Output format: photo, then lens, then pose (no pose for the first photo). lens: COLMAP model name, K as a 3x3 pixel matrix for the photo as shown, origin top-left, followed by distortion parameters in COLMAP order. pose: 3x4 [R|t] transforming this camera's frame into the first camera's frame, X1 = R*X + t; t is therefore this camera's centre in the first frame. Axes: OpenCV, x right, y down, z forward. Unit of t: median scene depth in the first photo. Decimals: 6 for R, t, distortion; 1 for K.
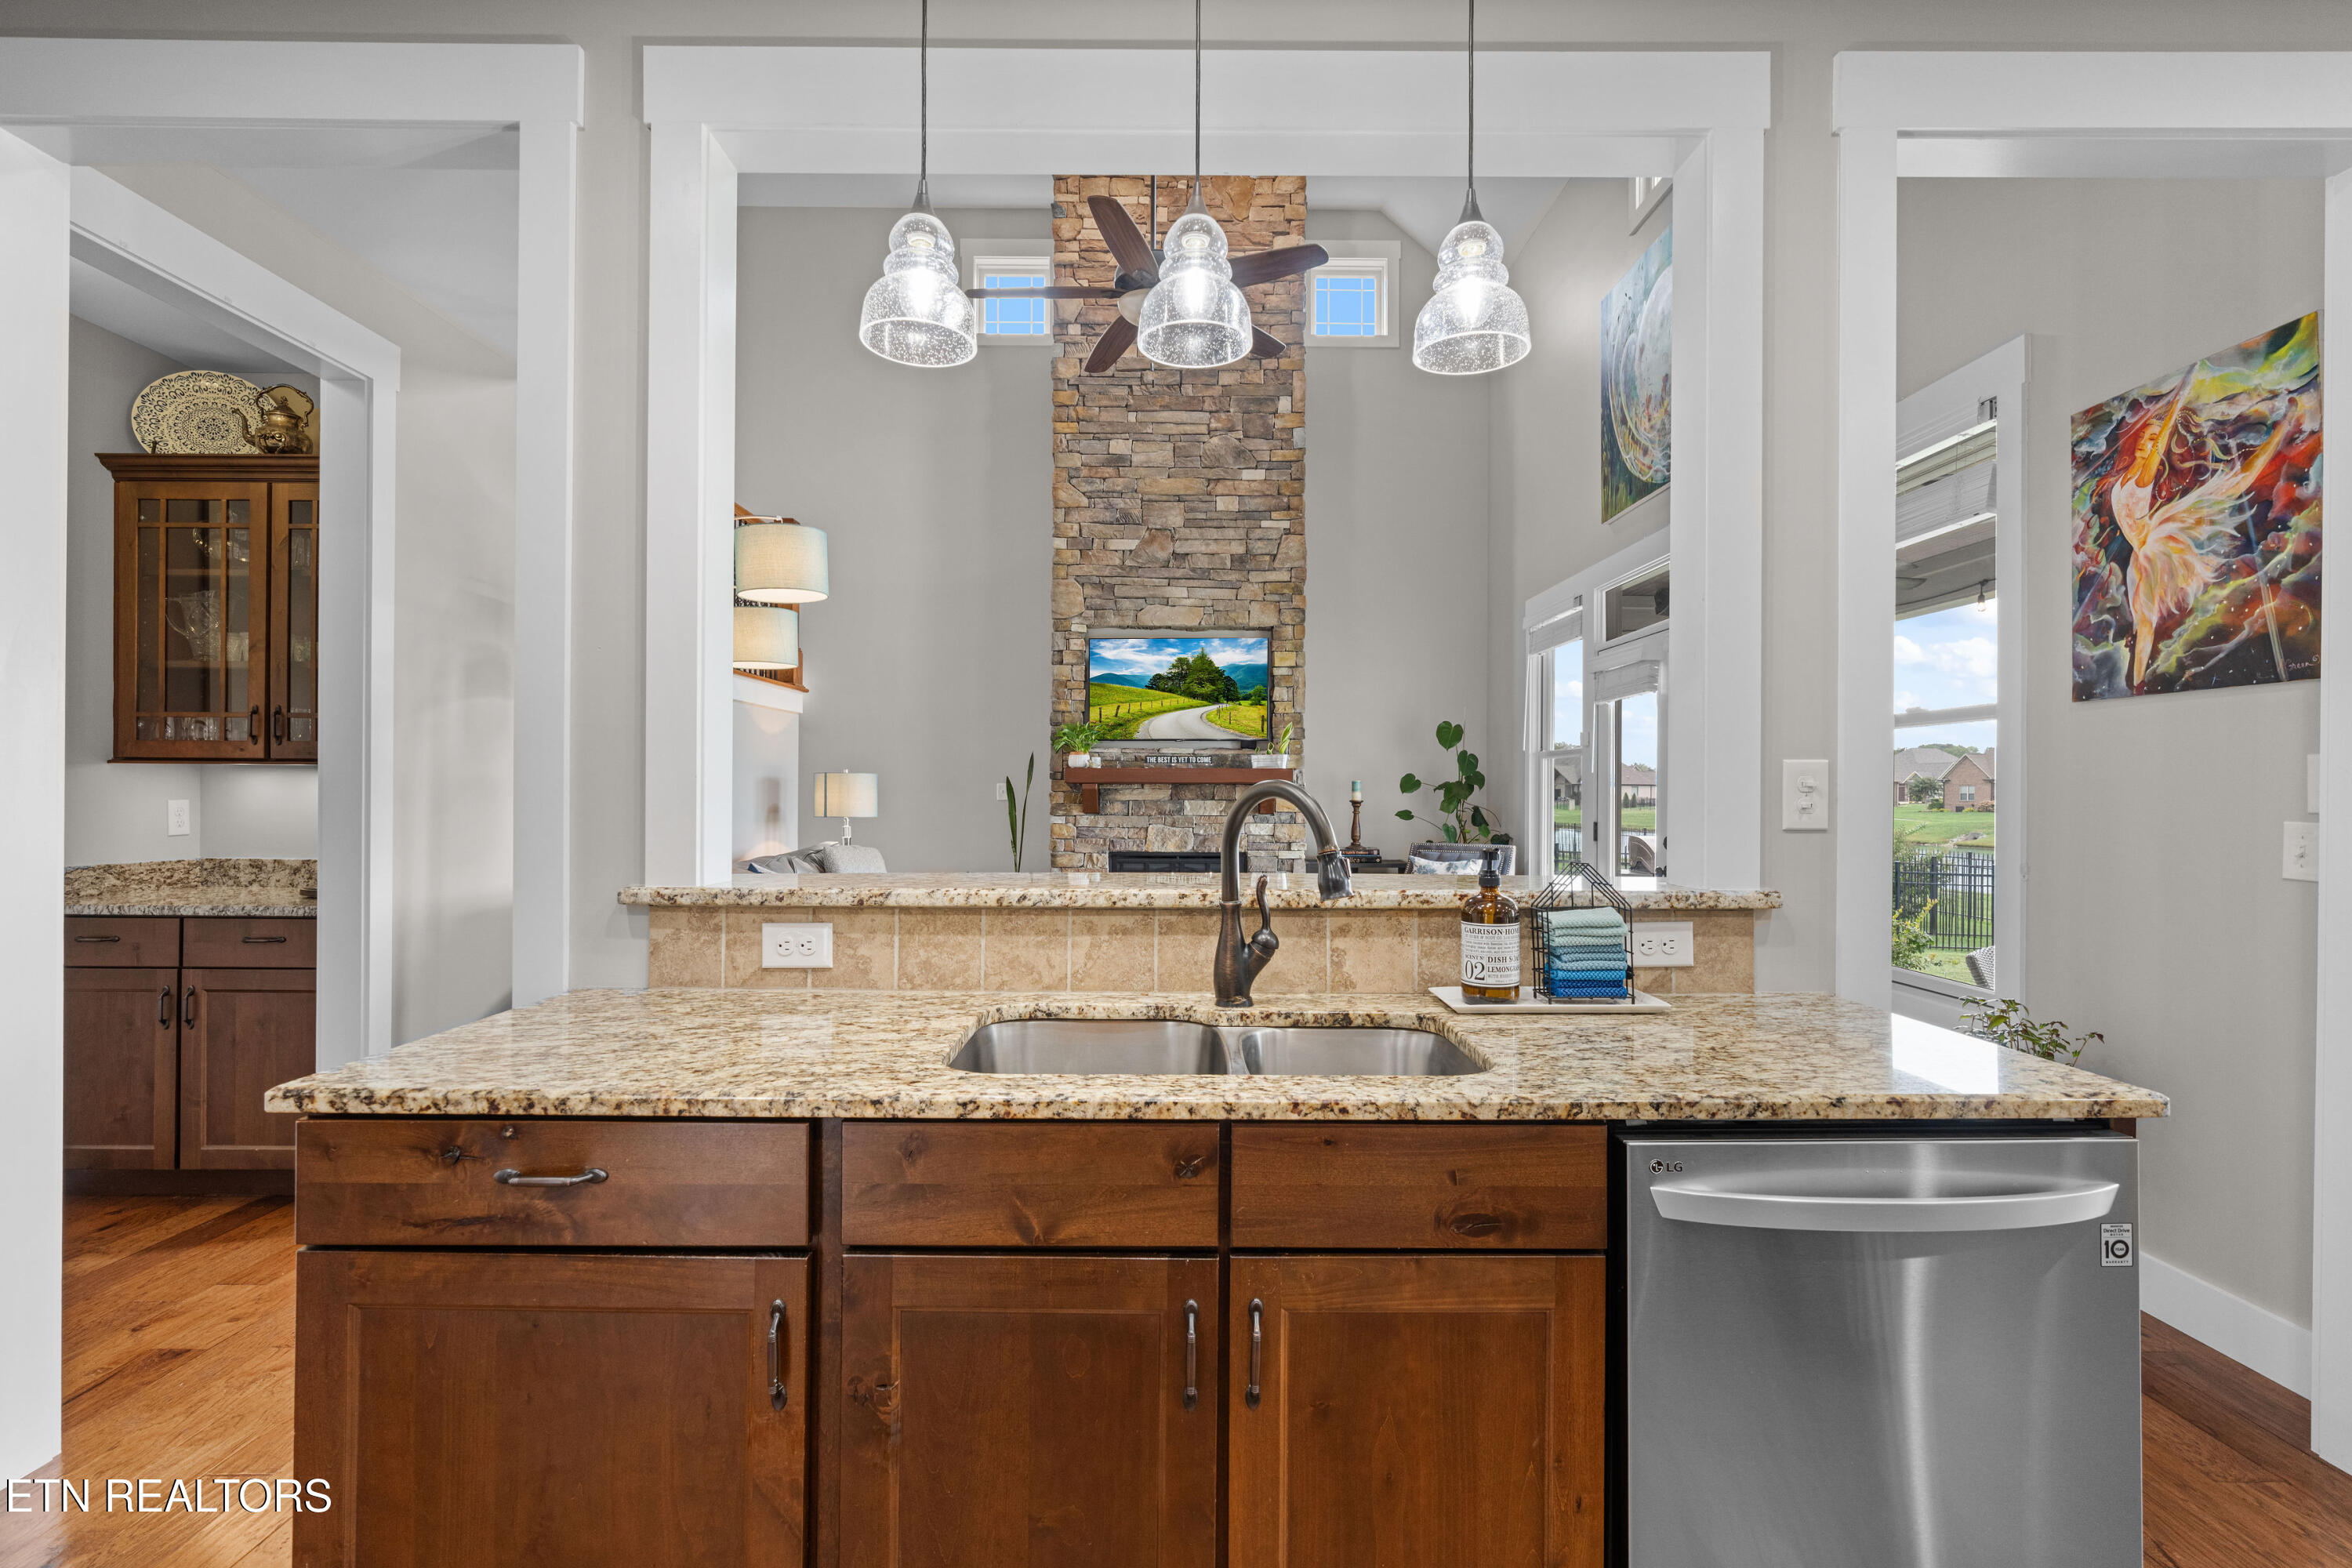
lens RADIAL K [[1077.3, 0, 1163.6], [0, 1077.3, 740.5], [0, 0, 1]] dist [-0.007343, 0.003406]
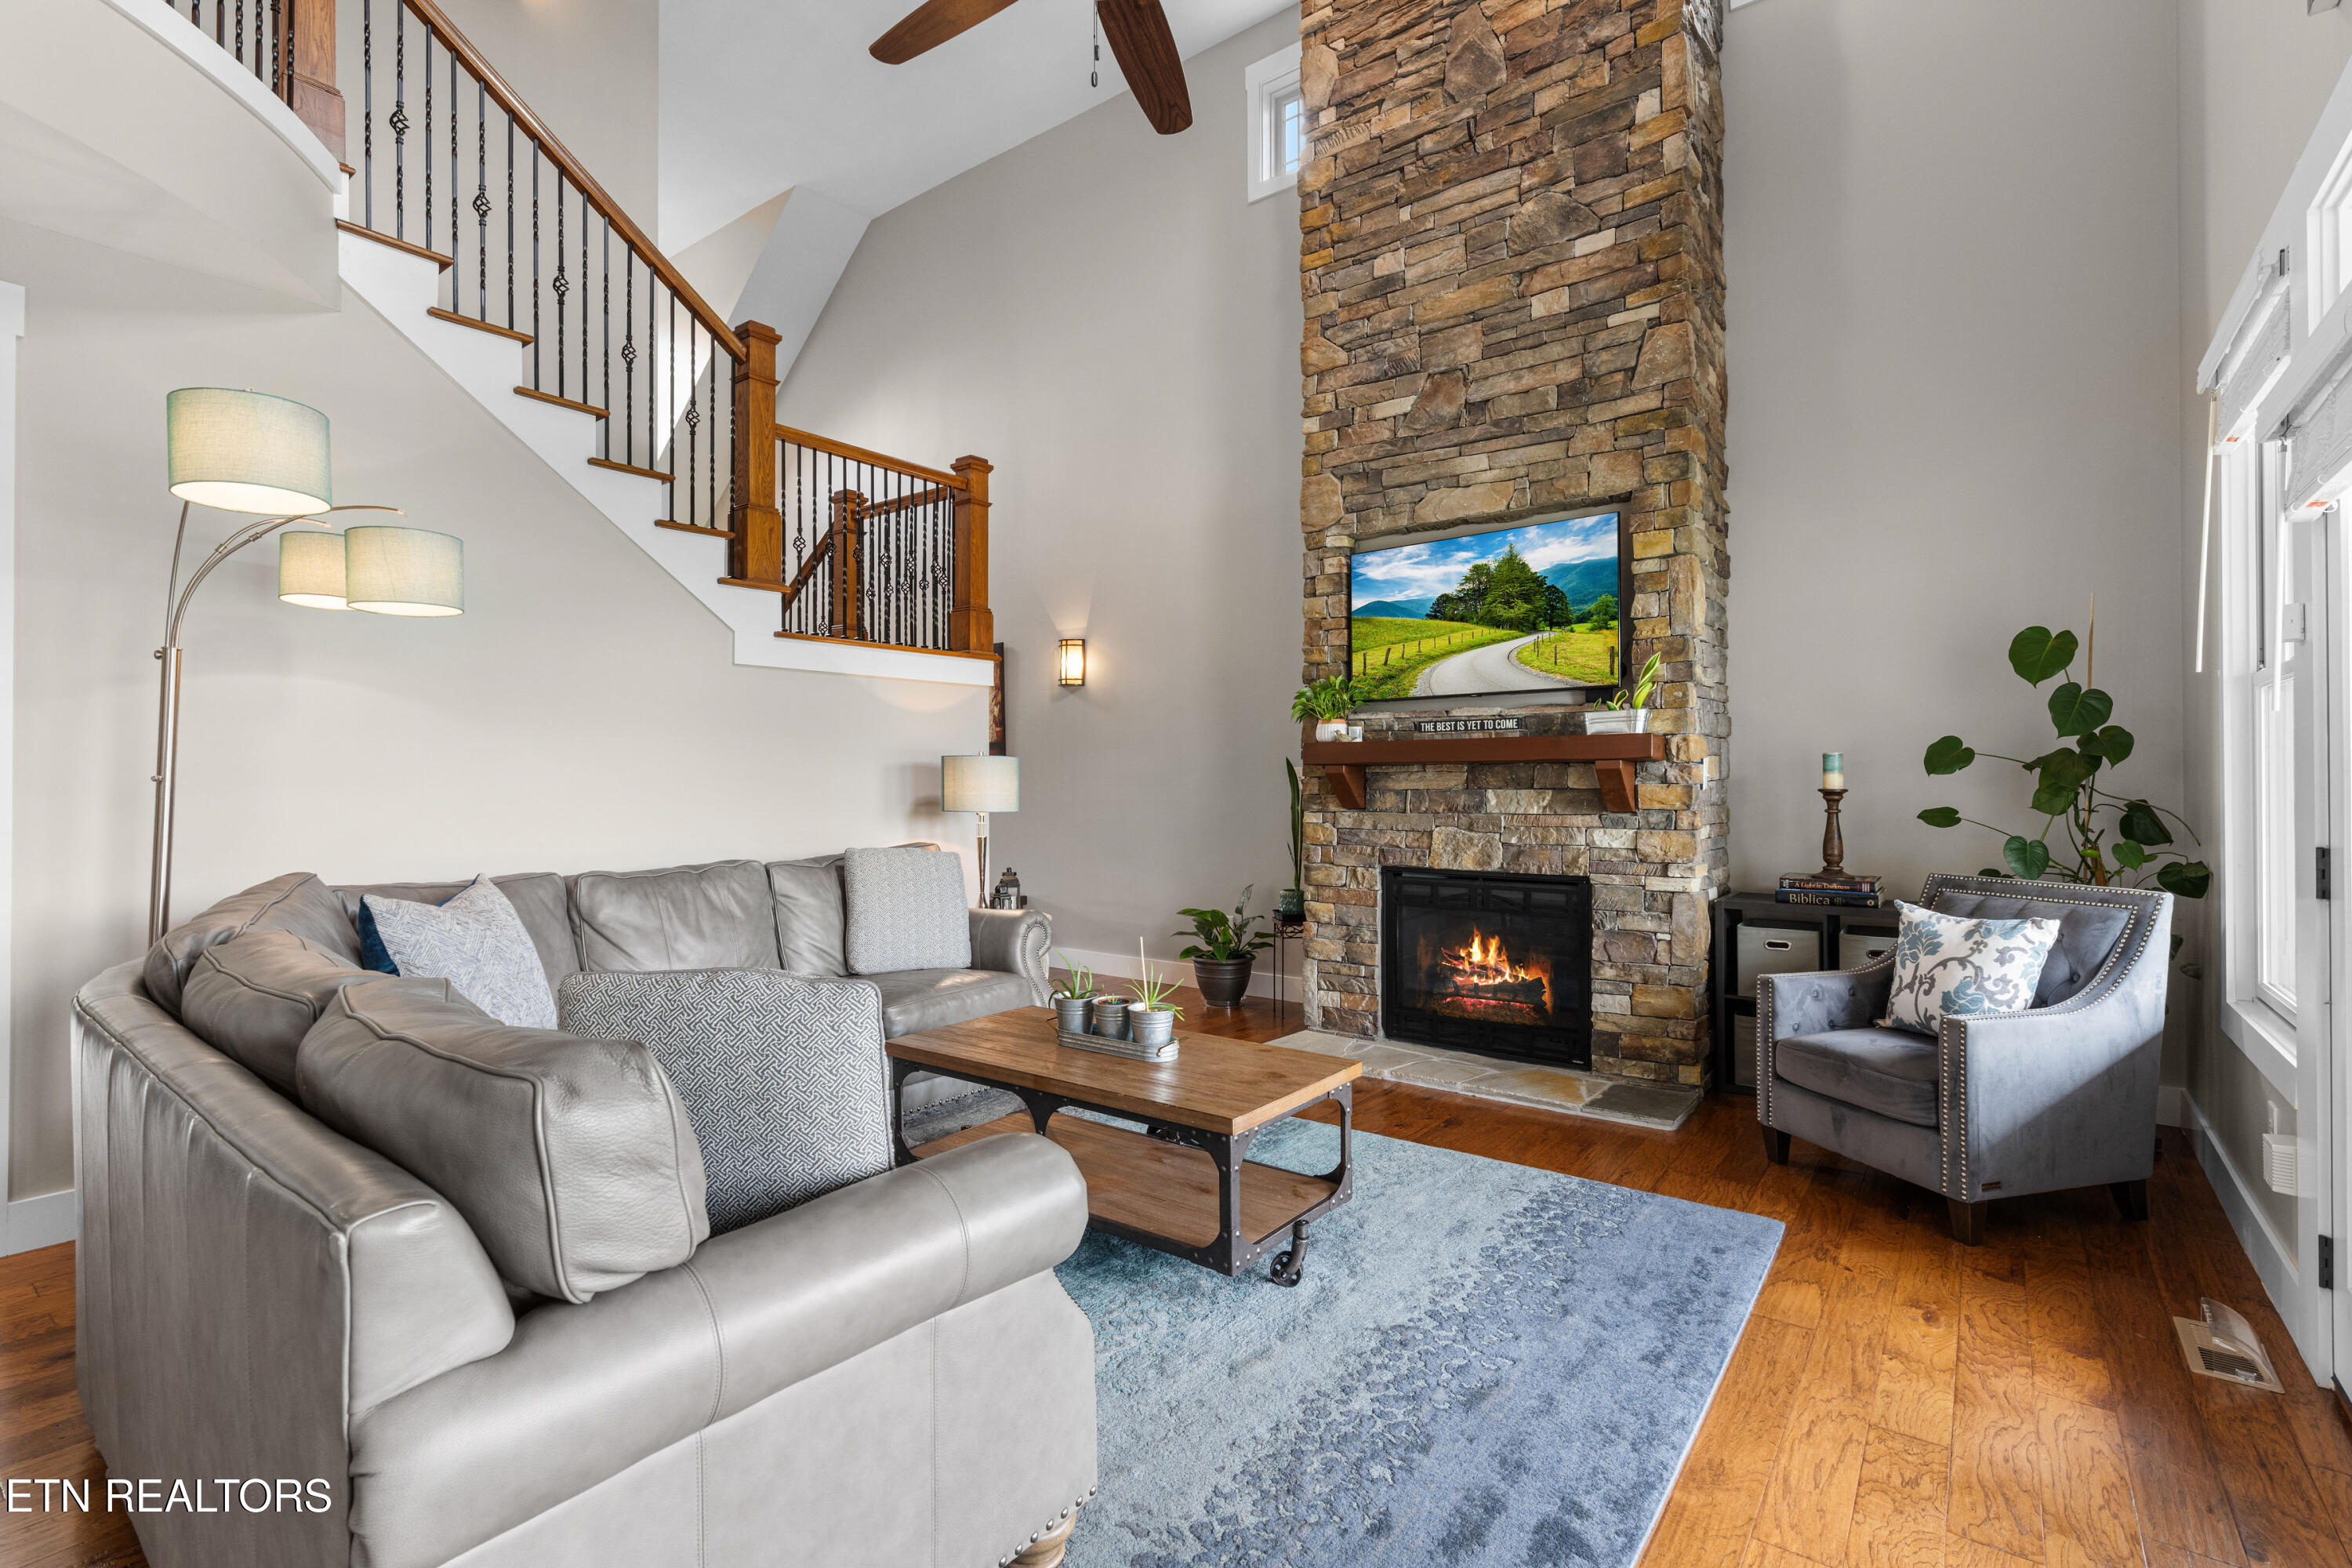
lens RADIAL K [[1077.3, 0, 1150.6], [0, 1077.3, 741.7], [0, 0, 1]] dist [-0.007343, 0.003406]
pose [[0.790986, -0.027717, -0.611207, 0.248031], [0.035763, 0.999360, 0.000963, 0.019636], [0.610789, -0.022620, 0.791470, 0.377749]]
